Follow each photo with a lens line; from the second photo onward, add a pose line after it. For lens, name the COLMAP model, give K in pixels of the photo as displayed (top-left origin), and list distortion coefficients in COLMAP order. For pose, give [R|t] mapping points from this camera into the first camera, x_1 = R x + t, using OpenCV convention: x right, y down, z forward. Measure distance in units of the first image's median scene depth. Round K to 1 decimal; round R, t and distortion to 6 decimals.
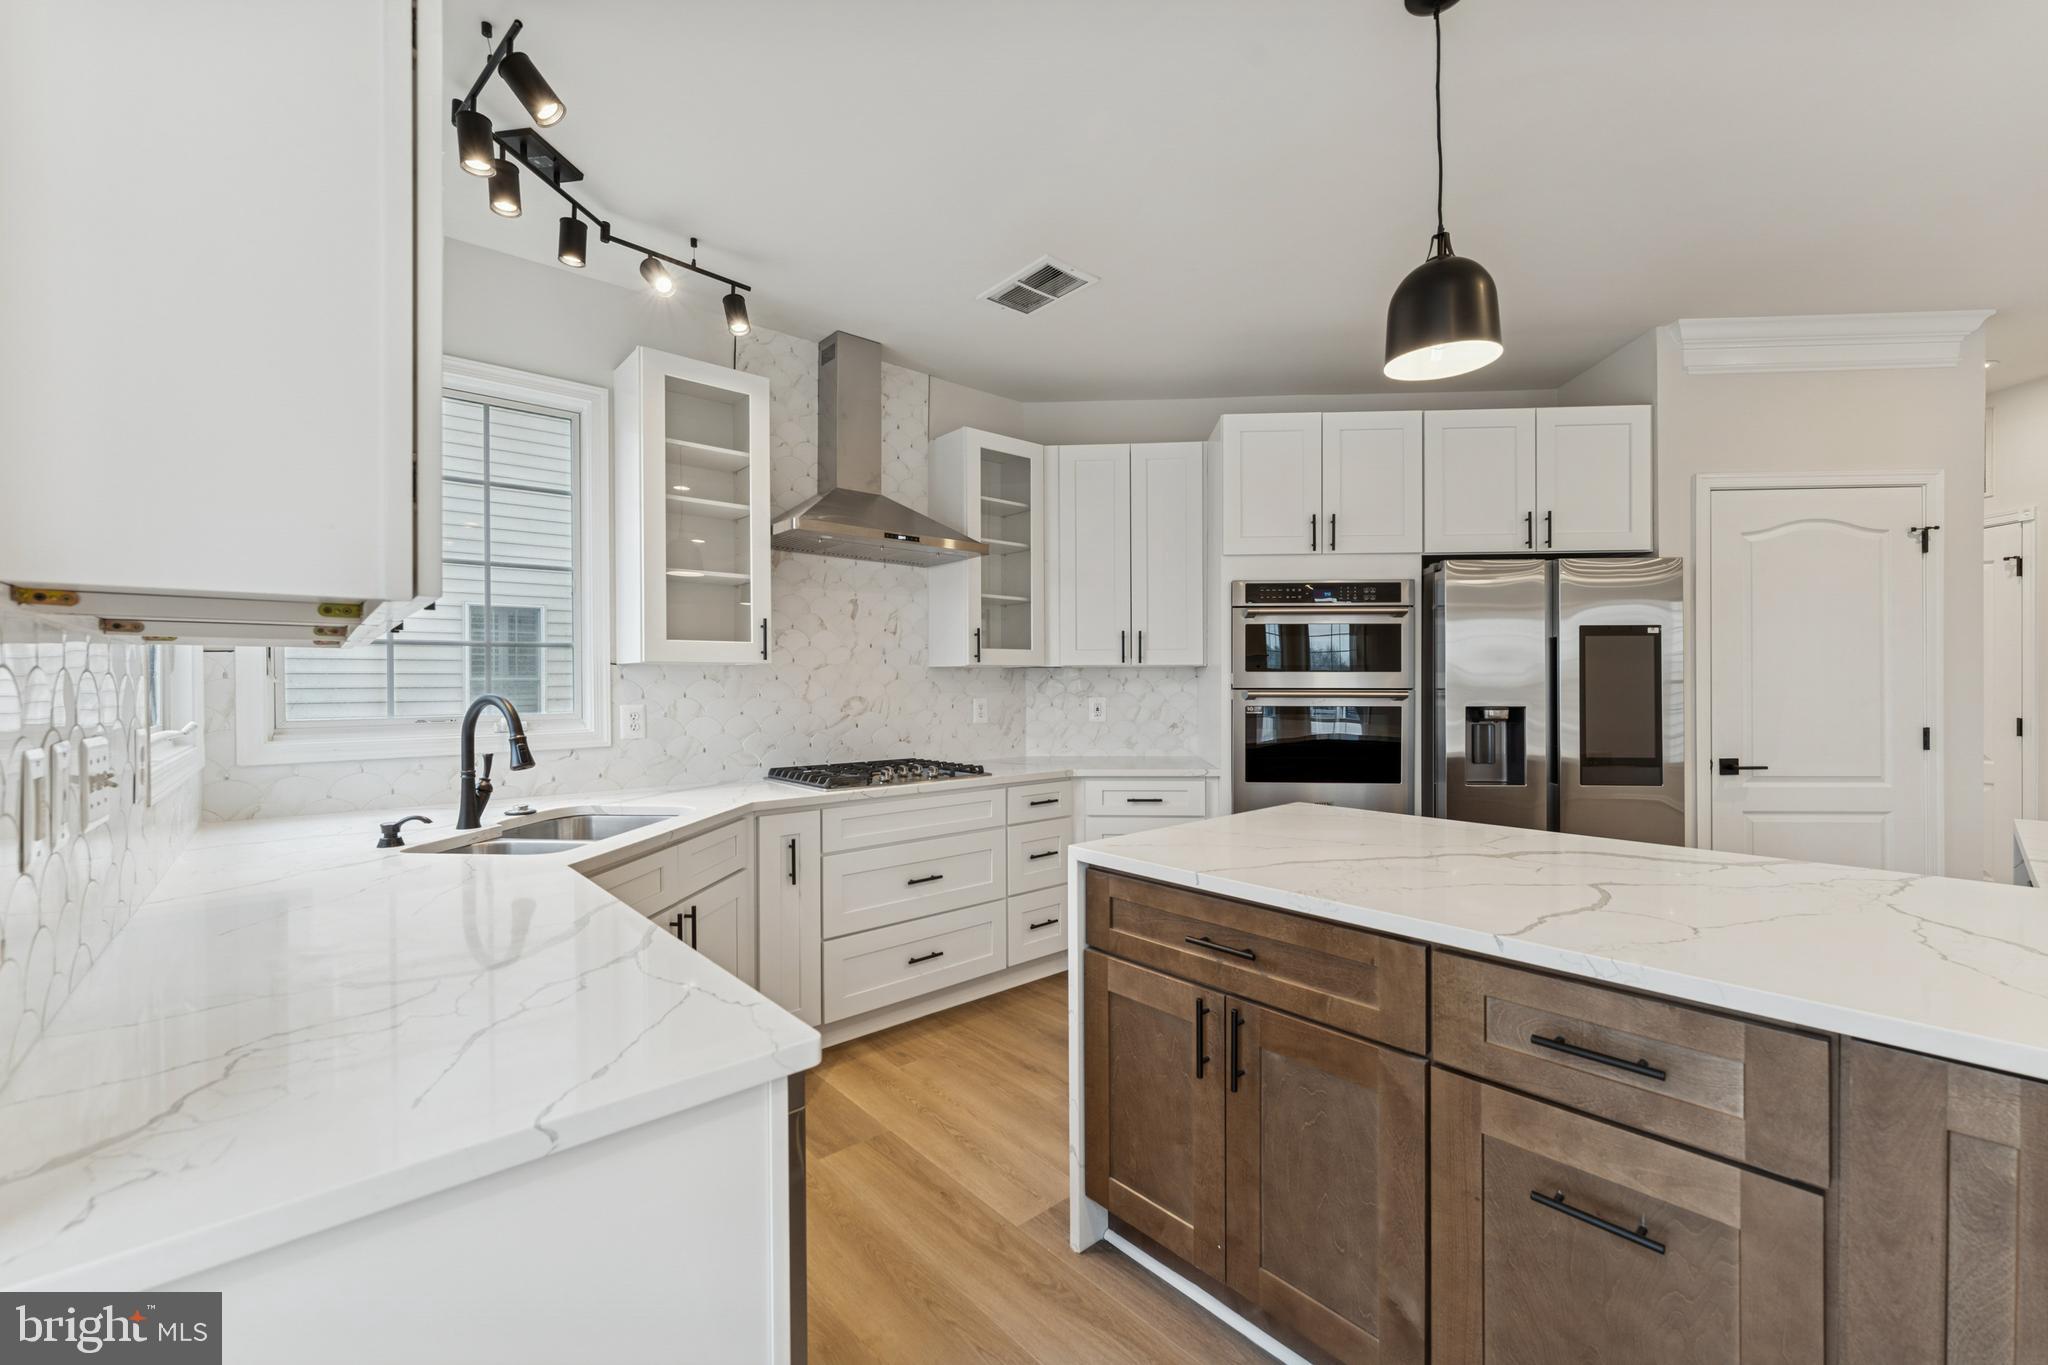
lens RADIAL K [[822.6, 0, 1022.1], [0, 822.6, 686.3], [0, 0, 1]] dist [-0.000971, -0.000208]
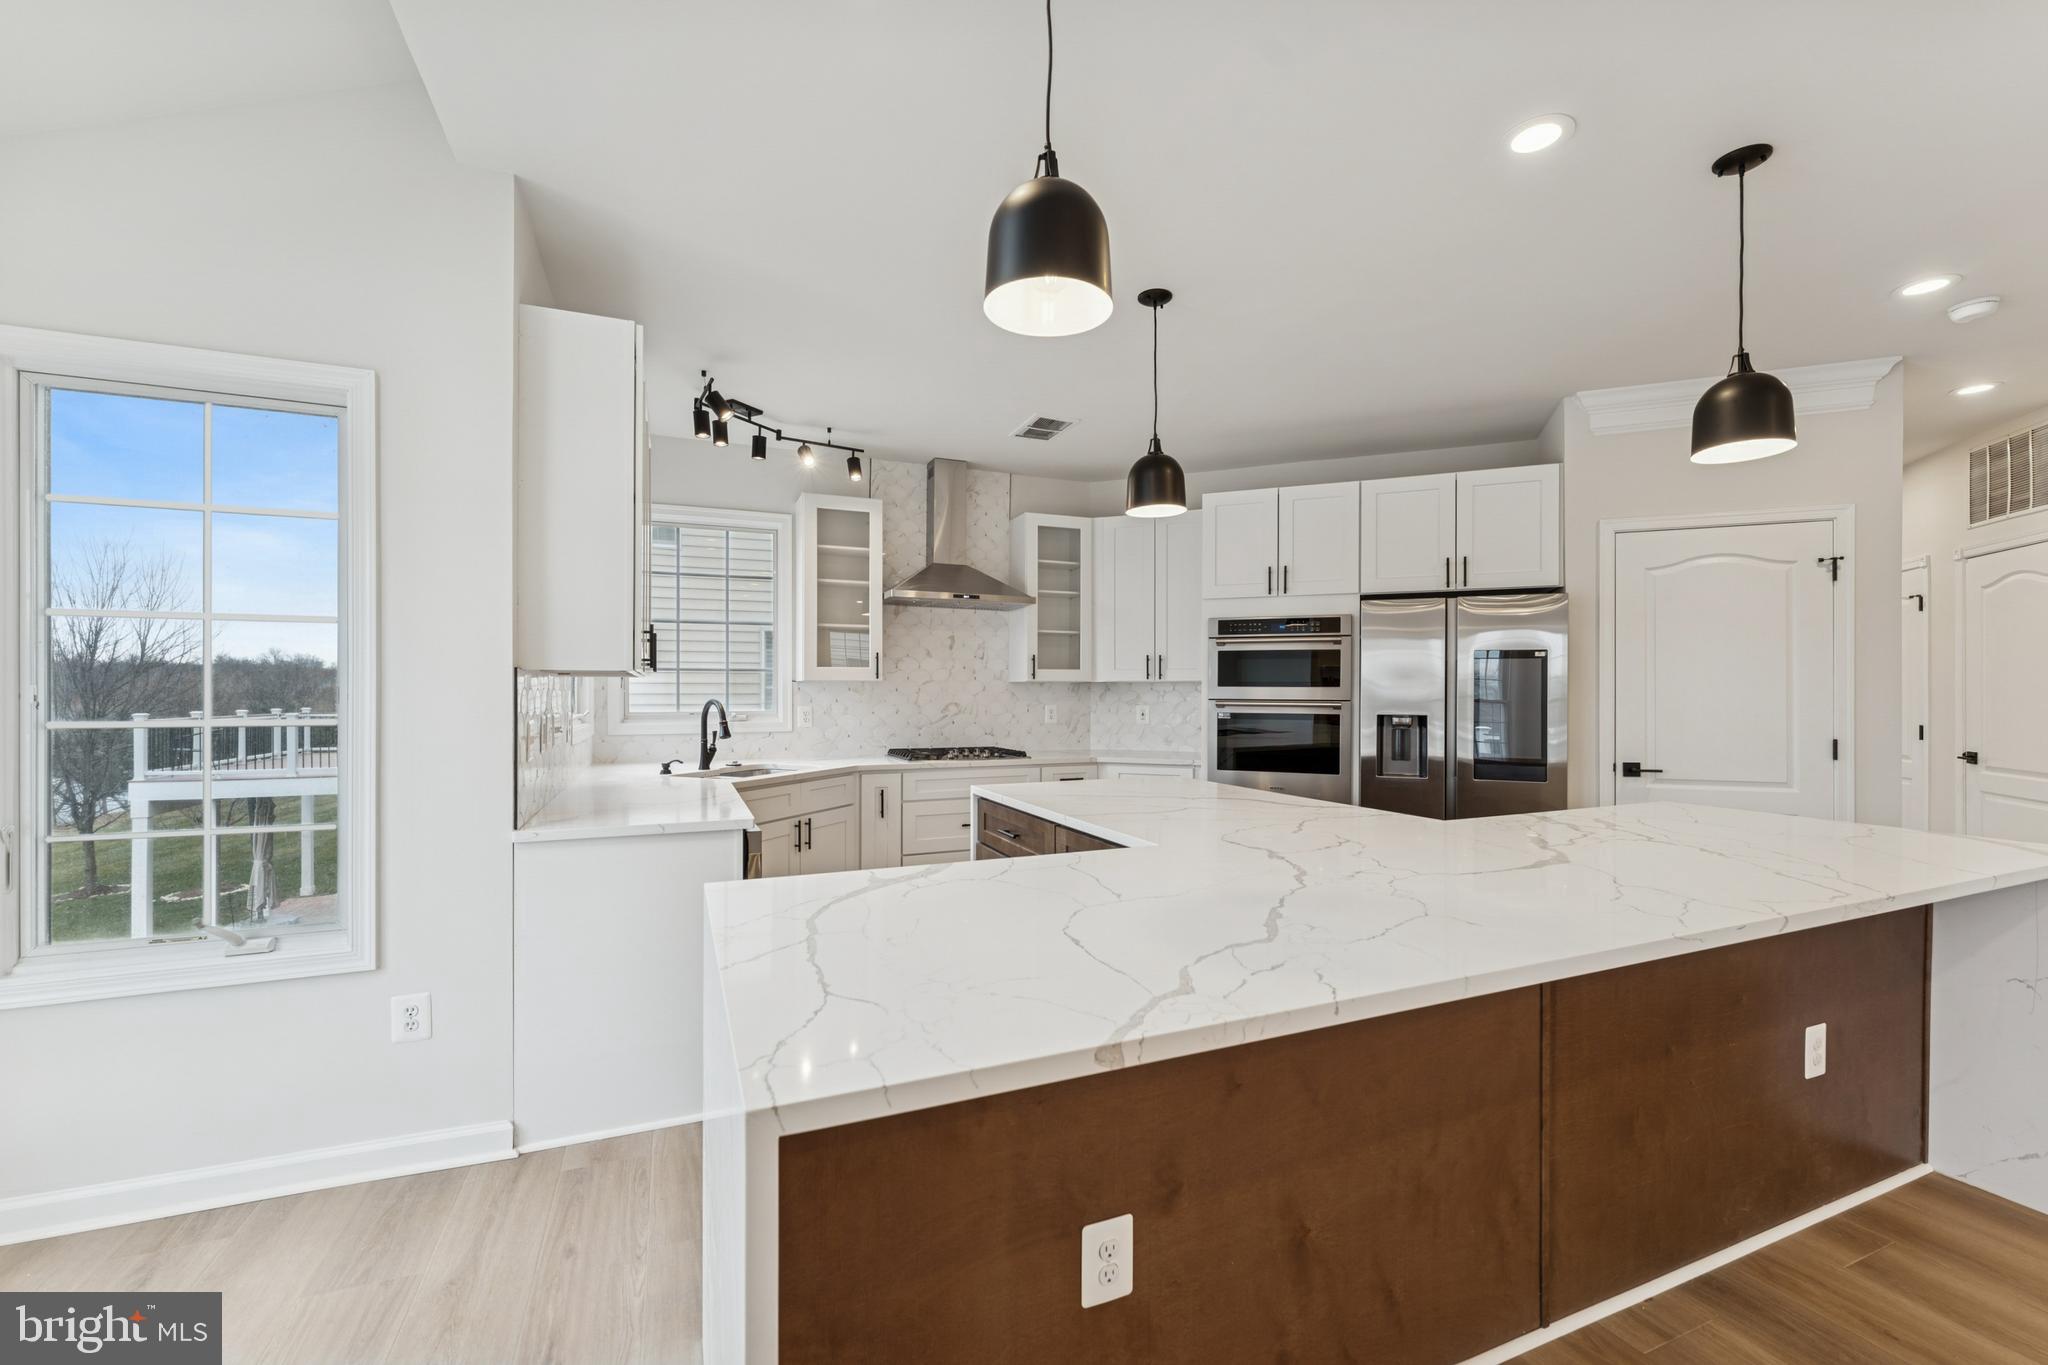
lens RADIAL K [[830.4, 0, 1028.1], [0, 830.4, 690.8], [0, 0, 1]] dist [0.000013, -0.000080]
pose [[0.951079, 0.004685, -0.308913, 0.413453], [-0.006111, 0.999975, -0.003651, -0.004332], [0.308888, 0.005360, 0.951083, -0.388407]]
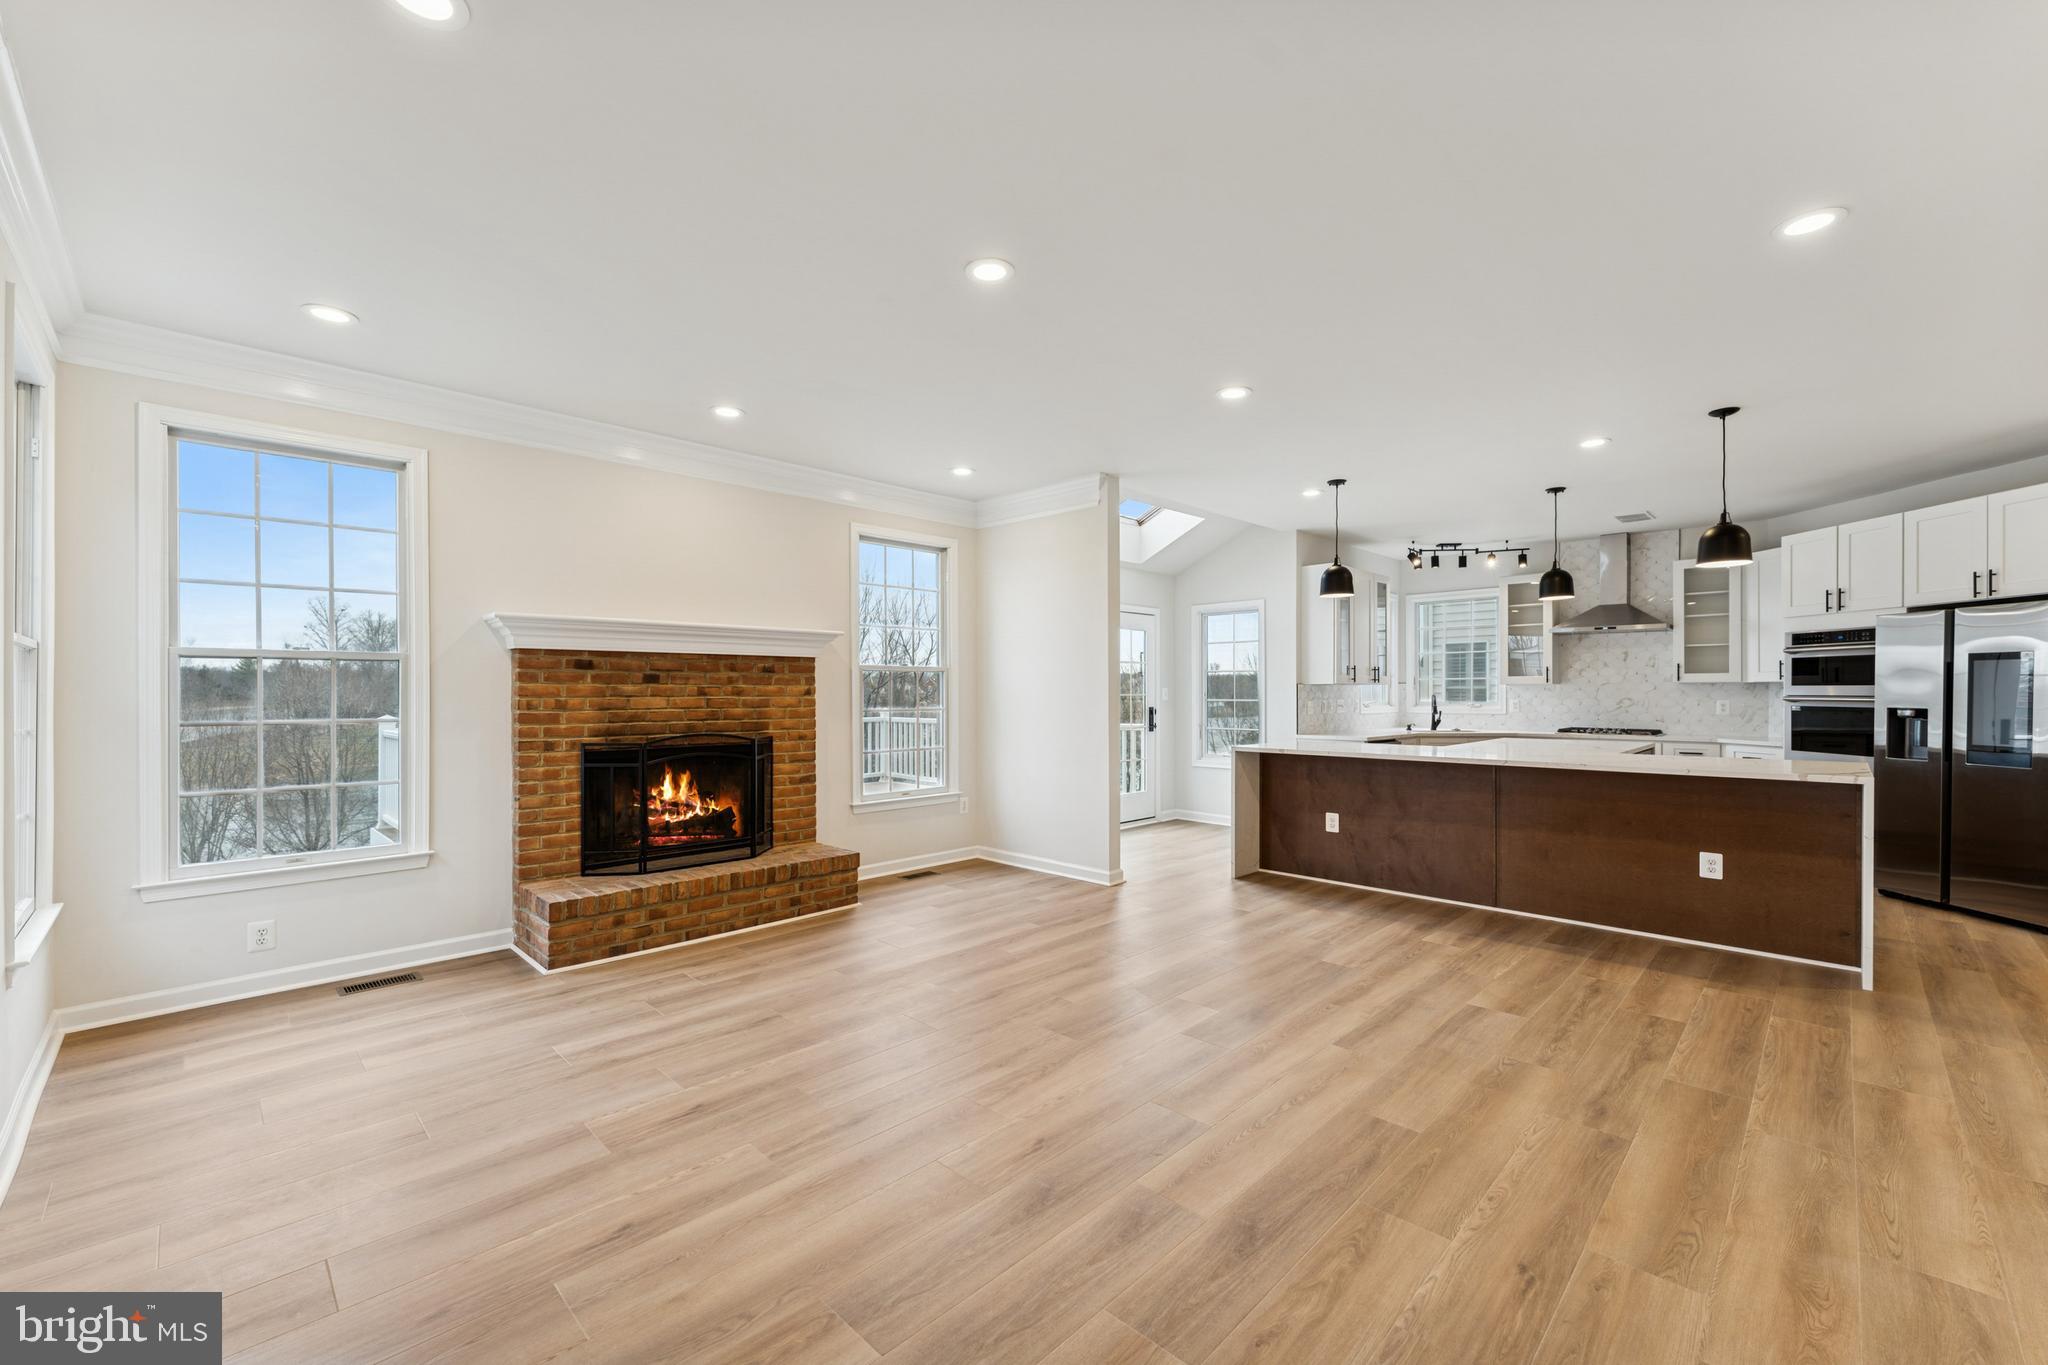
lens RADIAL K [[828.2, 0, 1031.7], [0, 828.2, 696.2], [0, 0, 1]] dist [0.000091, 0.000167]
pose [[0.077221, 0.007723, -0.996984, 1.958299], [-0.000558, 0.999970, 0.007703, -0.008599], [0.997014, -0.000039, 0.077223, -0.742919]]
